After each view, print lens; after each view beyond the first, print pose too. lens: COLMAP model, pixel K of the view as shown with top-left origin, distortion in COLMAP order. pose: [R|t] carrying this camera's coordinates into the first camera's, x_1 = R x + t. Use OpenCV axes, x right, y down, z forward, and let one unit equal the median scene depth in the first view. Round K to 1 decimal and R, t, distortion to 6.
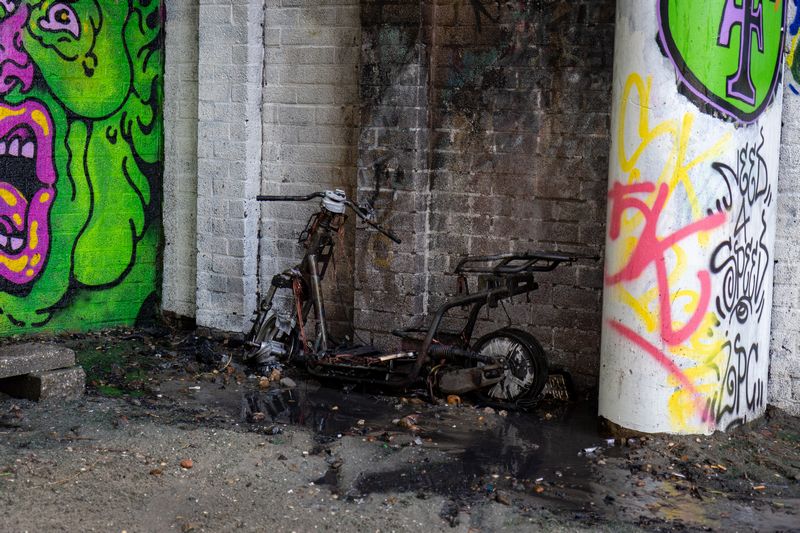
lens RADIAL K [[1496.3, 0, 400.0], [0, 1496.3, 266.5], [0, 0, 1]] dist [-0.016029, -0.052139]
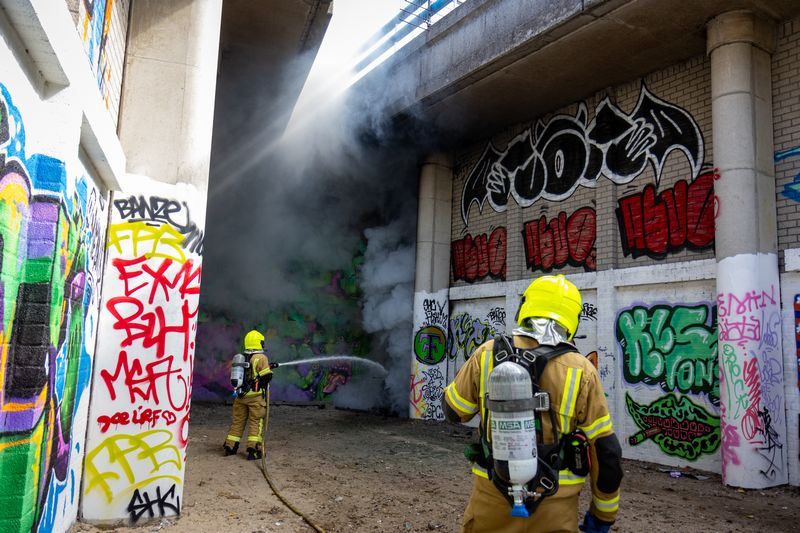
lens RADIAL K [[622.6, 0, 398.4], [0, 622.6, 268.9], [0, 0, 1]] dist [0.031097, -0.013257]
pose [[0.898224, -0.047902, -0.436919, 1.015422], [-0.067565, 0.967181, -0.244939, 0.123496], [0.434313, 0.249530, 0.865509, -1.054833]]
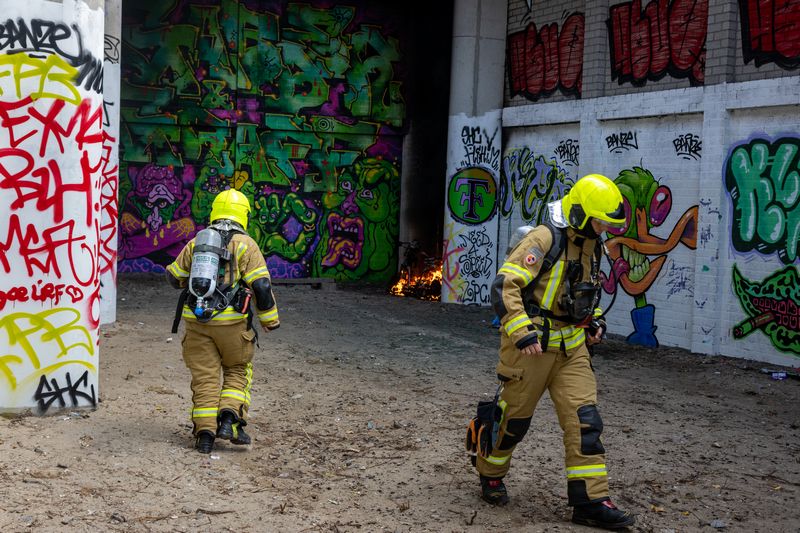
lens RADIAL K [[1061.5, 0, 399.0], [0, 1061.5, 256.6], [0, 0, 1]] dist [0.029689, -0.055985]
pose [[0.858031, 0.033760, -0.512487, 1.261524], [-0.072115, 0.995871, -0.055136, 0.129170], [0.508510, 0.084267, 0.856923, -1.234517]]
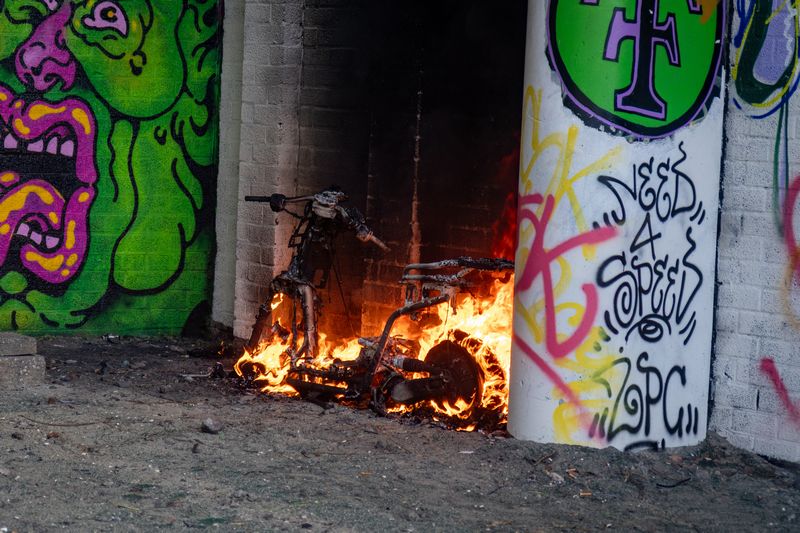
lens RADIAL K [[2225.3, 0, 400.0], [0, 2225.3, 266.5], [0, 0, 1]] dist [-0.016534, -0.019681]
pose [[0.958896, 0.040045, -0.280918, 0.419000], [-0.049029, 0.998484, -0.025024, 0.029028], [0.279490, 0.037769, 0.959405, -0.386619]]
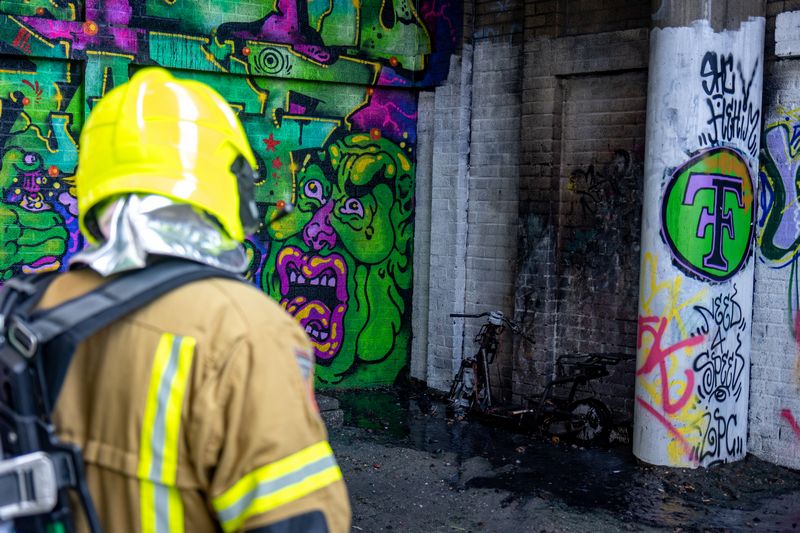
lens RADIAL K [[1092.8, 0, 400.0], [0, 1092.8, 266.5], [0, 0, 1]] dist [0.003248, -0.023415]
pose [[0.966882, 0.013771, -0.254852, 0.168426], [-0.029569, 0.997863, -0.058262, -0.026806], [0.253505, 0.063868, 0.965223, -0.234032]]
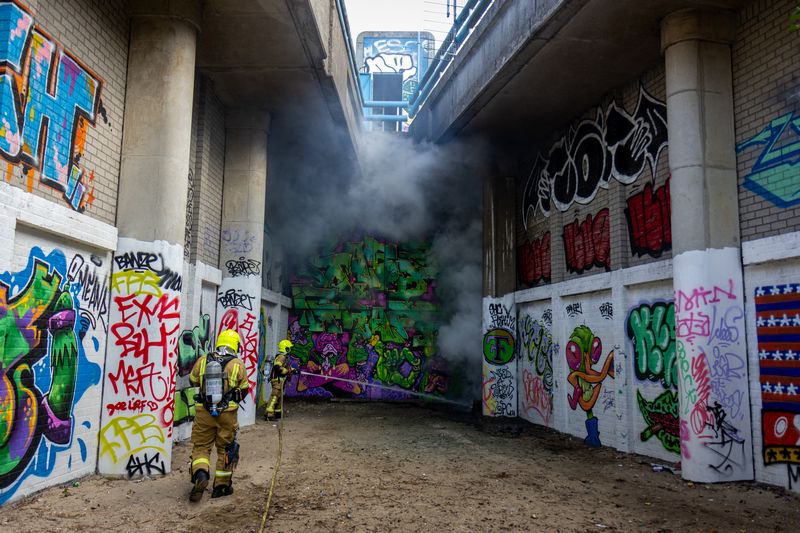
lens RADIAL K [[622.6, 0, 398.4], [0, 622.6, 268.9], [0, 0, 1]] dist [0.031097, -0.013257]
pose [[0.700123, -0.103905, -0.706421, 1.536483], [-0.080192, 0.971653, -0.222395, 0.106502], [0.709504, 0.212353, 0.671945, -0.947562]]
